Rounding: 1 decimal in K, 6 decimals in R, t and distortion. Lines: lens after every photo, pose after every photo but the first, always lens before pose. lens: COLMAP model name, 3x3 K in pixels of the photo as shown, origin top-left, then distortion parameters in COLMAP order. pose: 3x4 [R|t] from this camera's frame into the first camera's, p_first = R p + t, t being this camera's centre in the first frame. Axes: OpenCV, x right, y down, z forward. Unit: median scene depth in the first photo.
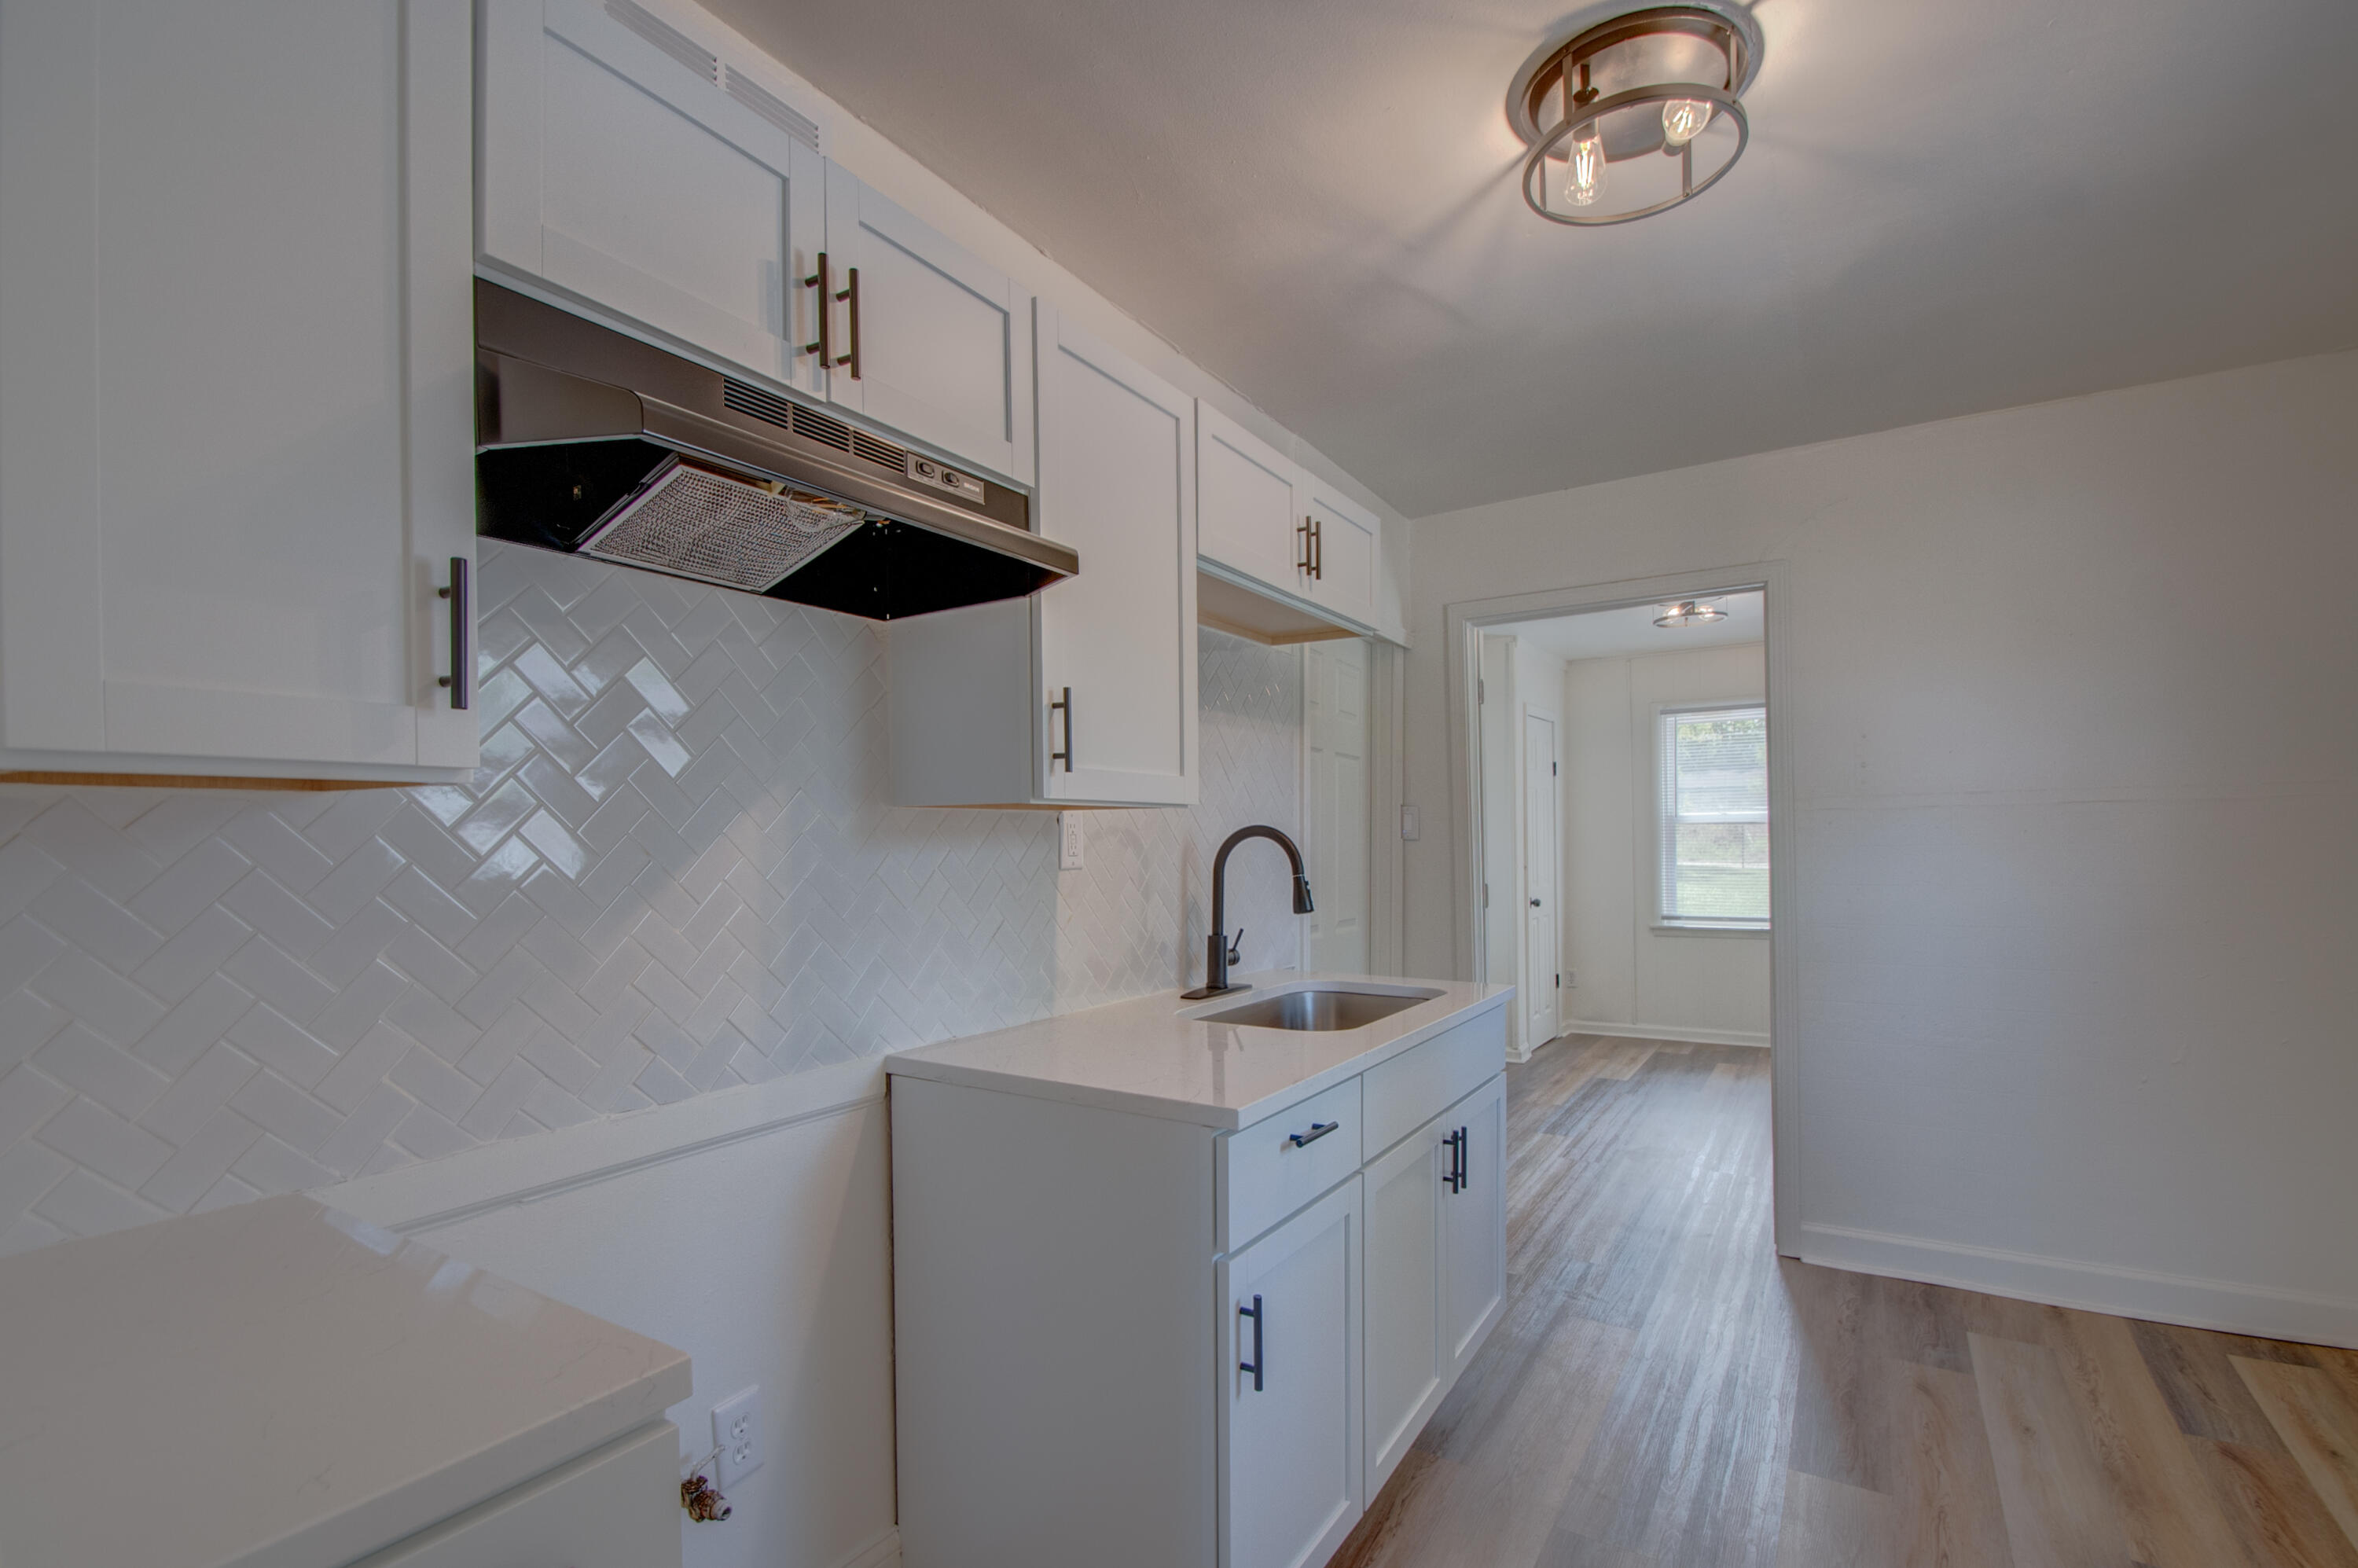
lens RADIAL K [[1081.4, 0, 1186.5], [0, 1081.4, 848.0], [0, 0, 1]] dist [-0.002848, -0.000233]
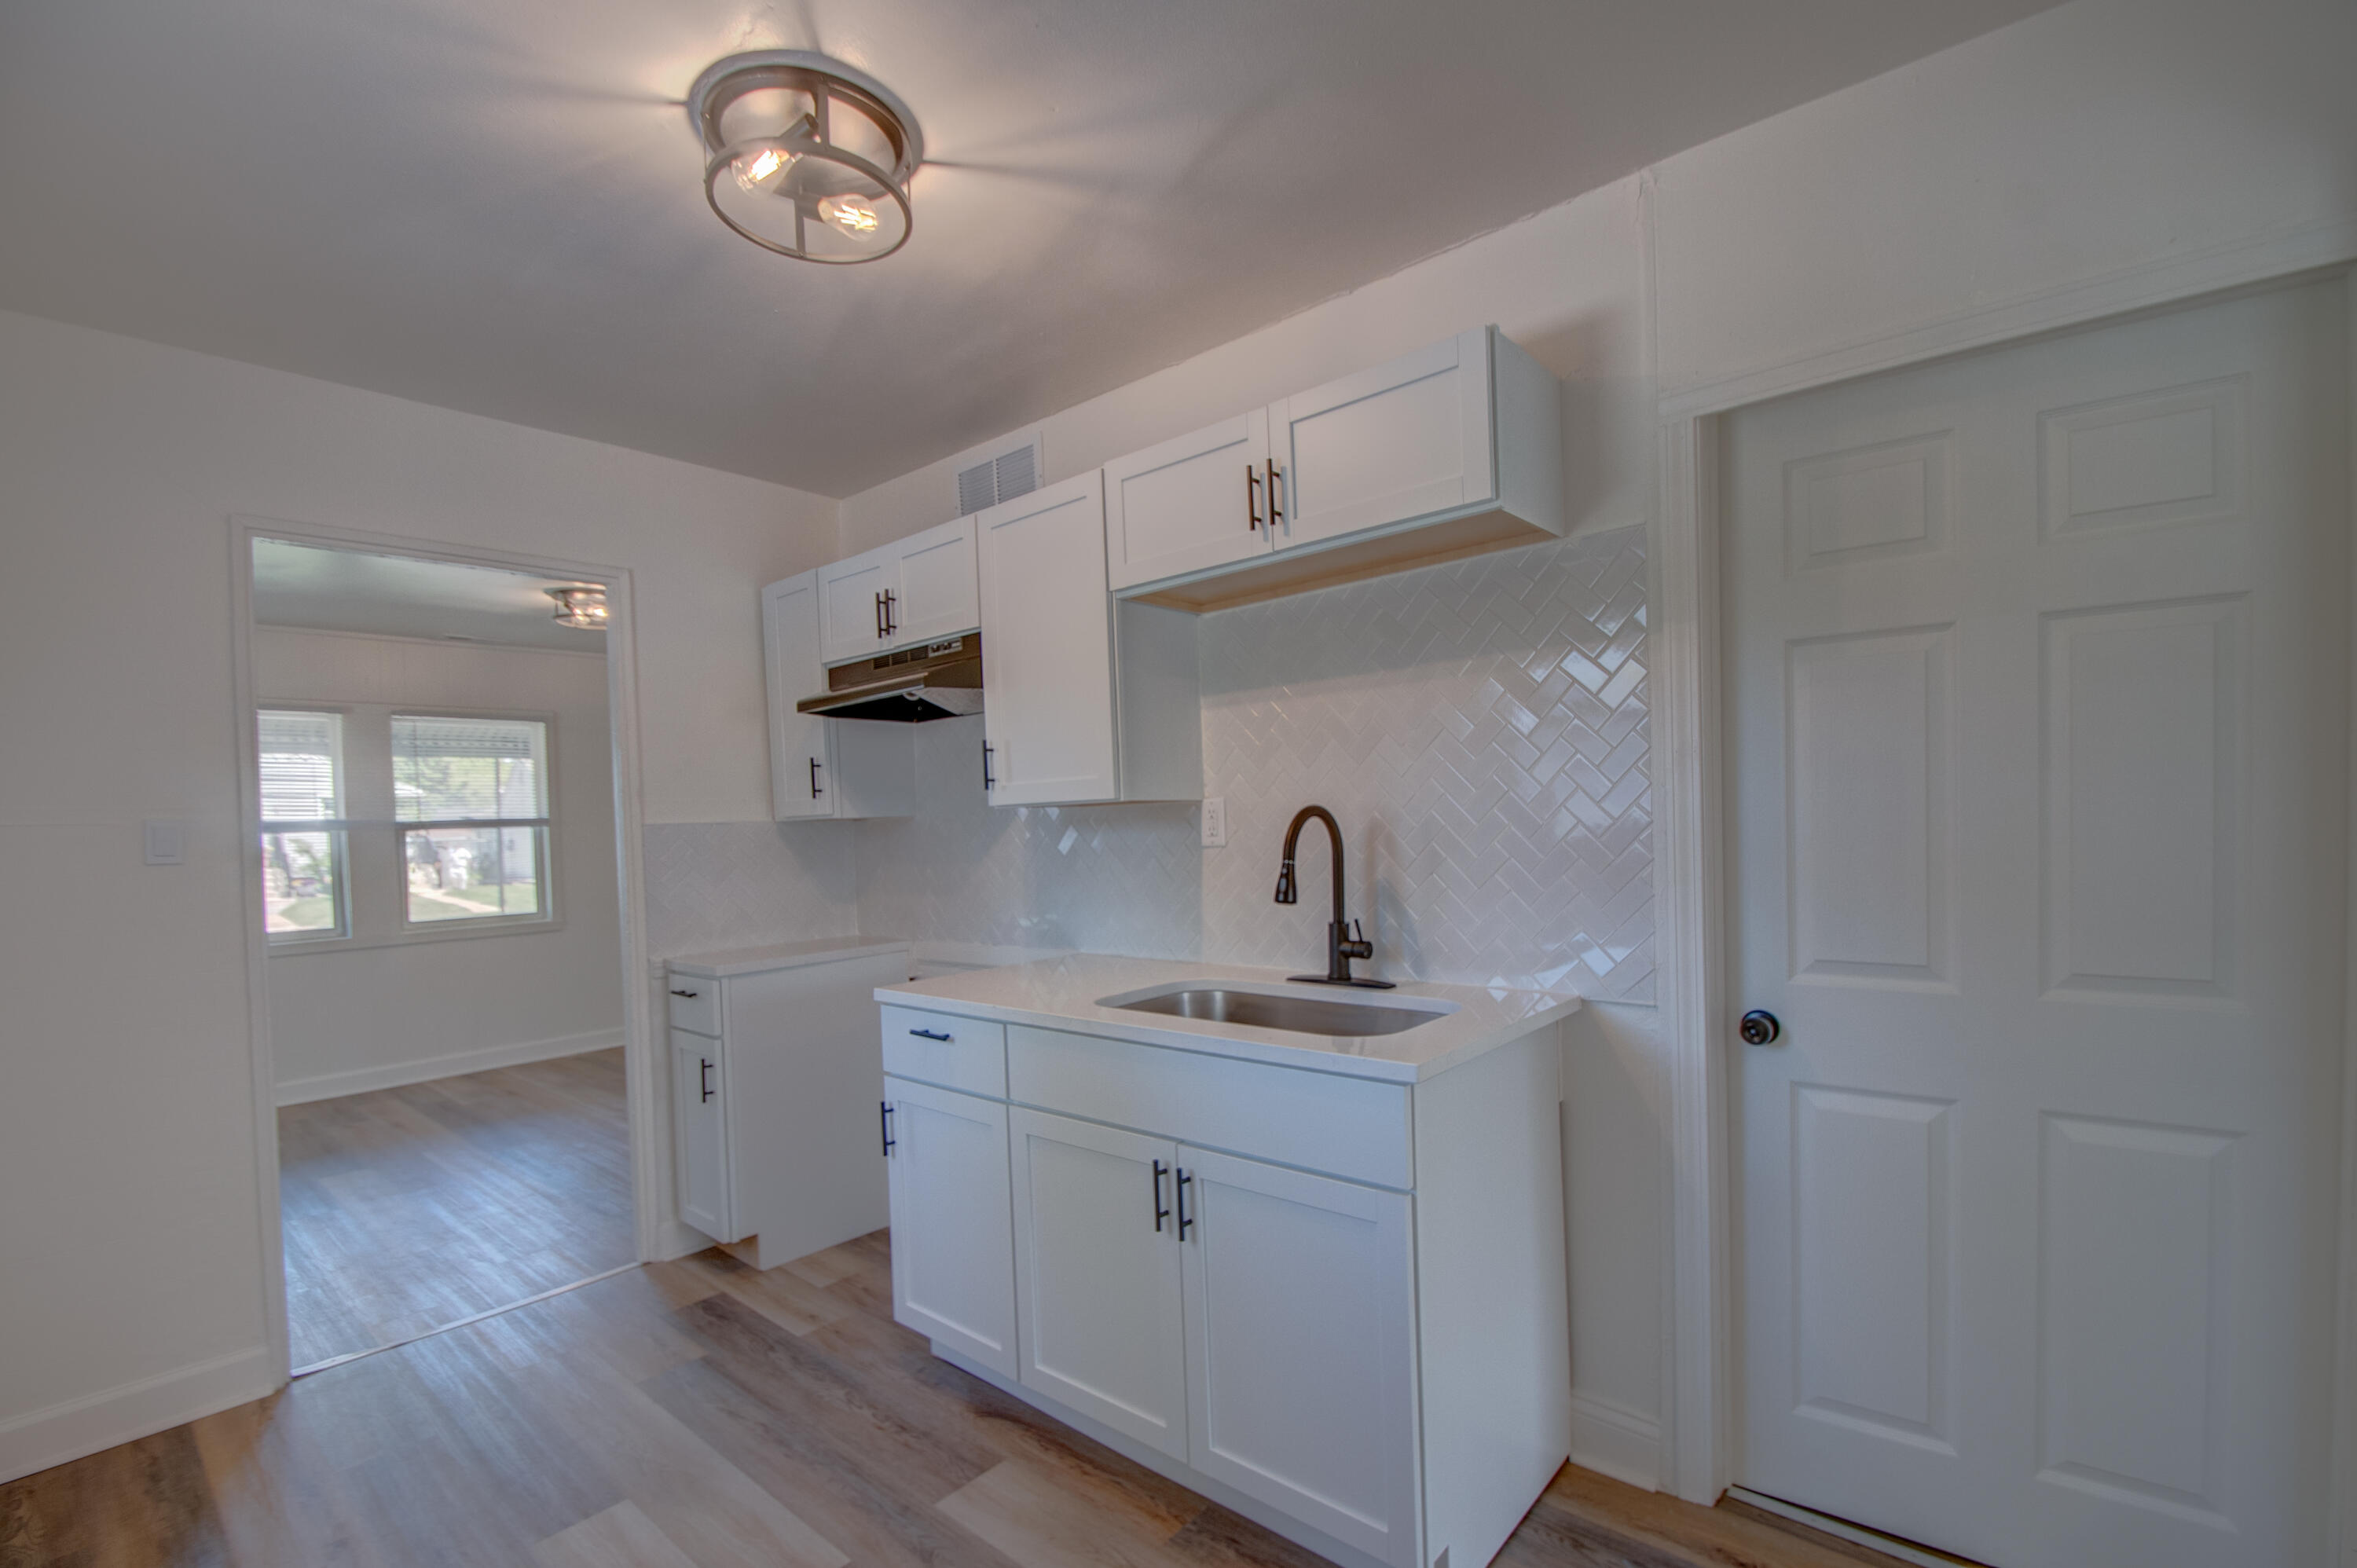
lens RADIAL K [[1080.9, 0, 1185.9], [0, 1080.9, 848.0], [0, 0, 1]] dist [-0.002848, -0.000233]
pose [[-0.168782, 0.044608, -0.984643, 1.161689], [0.036617, 0.998570, 0.038962, -0.029089], [0.984973, -0.029479, -0.170174, 1.241338]]
